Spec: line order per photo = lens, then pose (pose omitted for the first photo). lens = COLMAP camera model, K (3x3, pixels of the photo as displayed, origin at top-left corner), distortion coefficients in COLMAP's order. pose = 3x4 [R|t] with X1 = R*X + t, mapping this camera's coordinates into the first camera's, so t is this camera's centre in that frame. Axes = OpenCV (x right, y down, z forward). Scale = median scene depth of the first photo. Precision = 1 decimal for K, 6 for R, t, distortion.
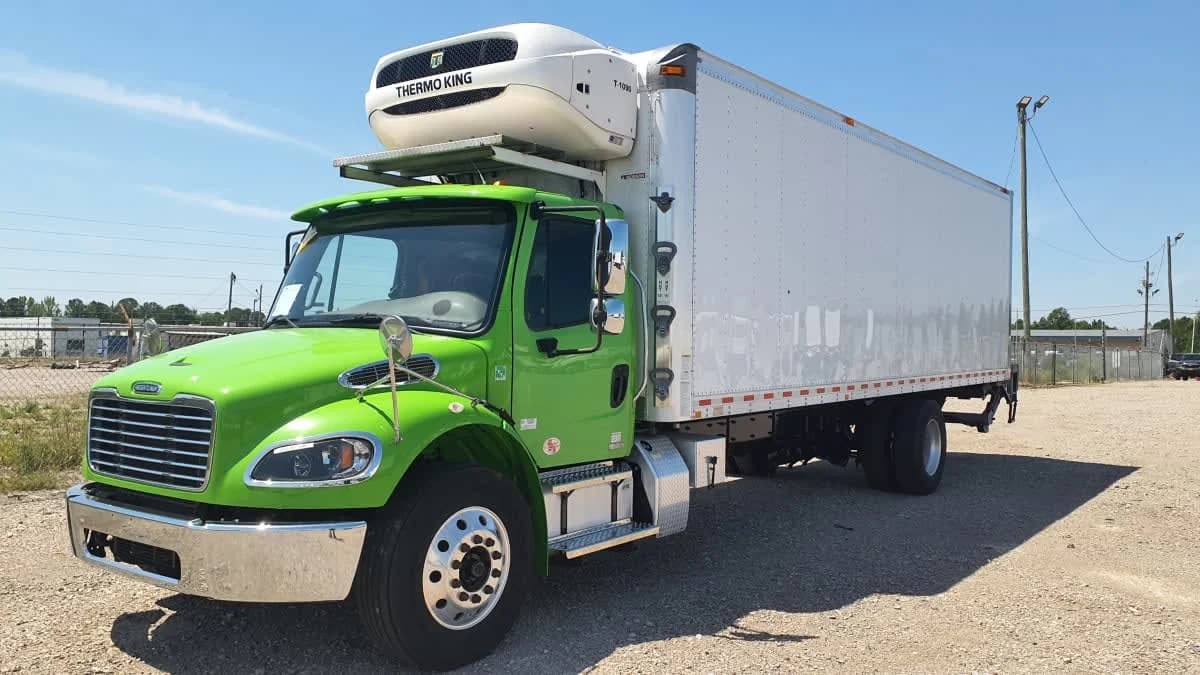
lens RADIAL K [[953.0, 0, 608.5], [0, 953.0, 347.1], [0, 0, 1]] dist [0.118573, -0.012219]
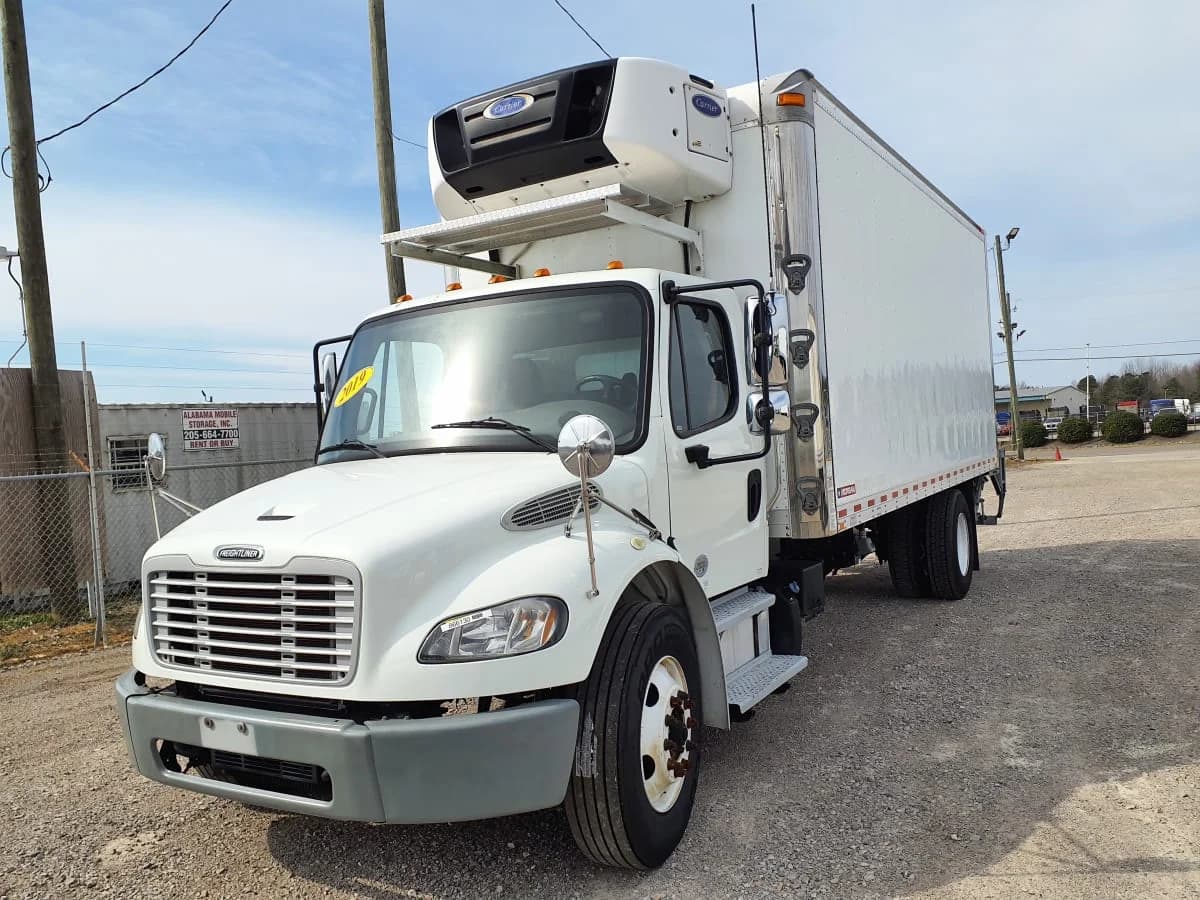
lens RADIAL K [[953.6, 0, 608.6], [0, 953.6, 433.8], [0, 0, 1]] dist [0.035899, 0.014822]
pose [[0.989758, -0.074923, 0.121513, -0.217886], [0.076565, 0.997025, -0.008894, -0.016657], [-0.120485, 0.018106, 0.992550, 0.181346]]
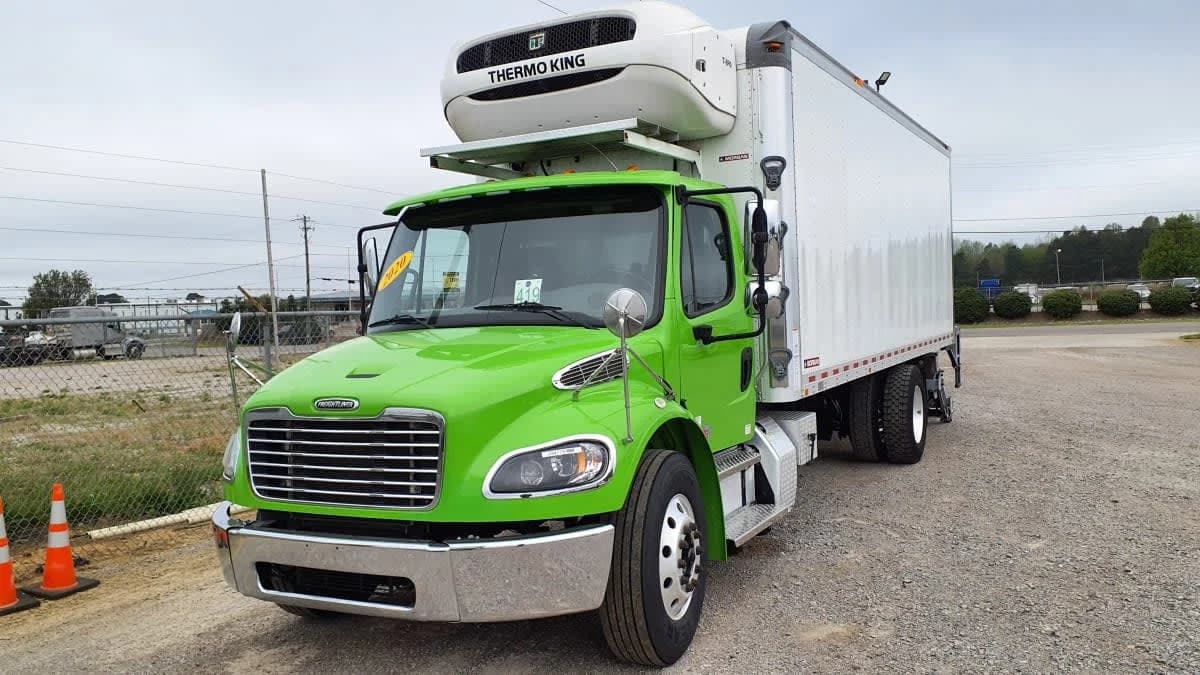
lens RADIAL K [[953.0, 0, 592.2], [0, 953.0, 327.3], [0, 0, 1]] dist [0.118573, -0.012219]
pose [[0.985935, -0.058593, 0.156519, -0.297384], [0.058696, 0.998268, 0.003971, -0.015843], [-0.156480, 0.005272, 0.987667, 0.050239]]
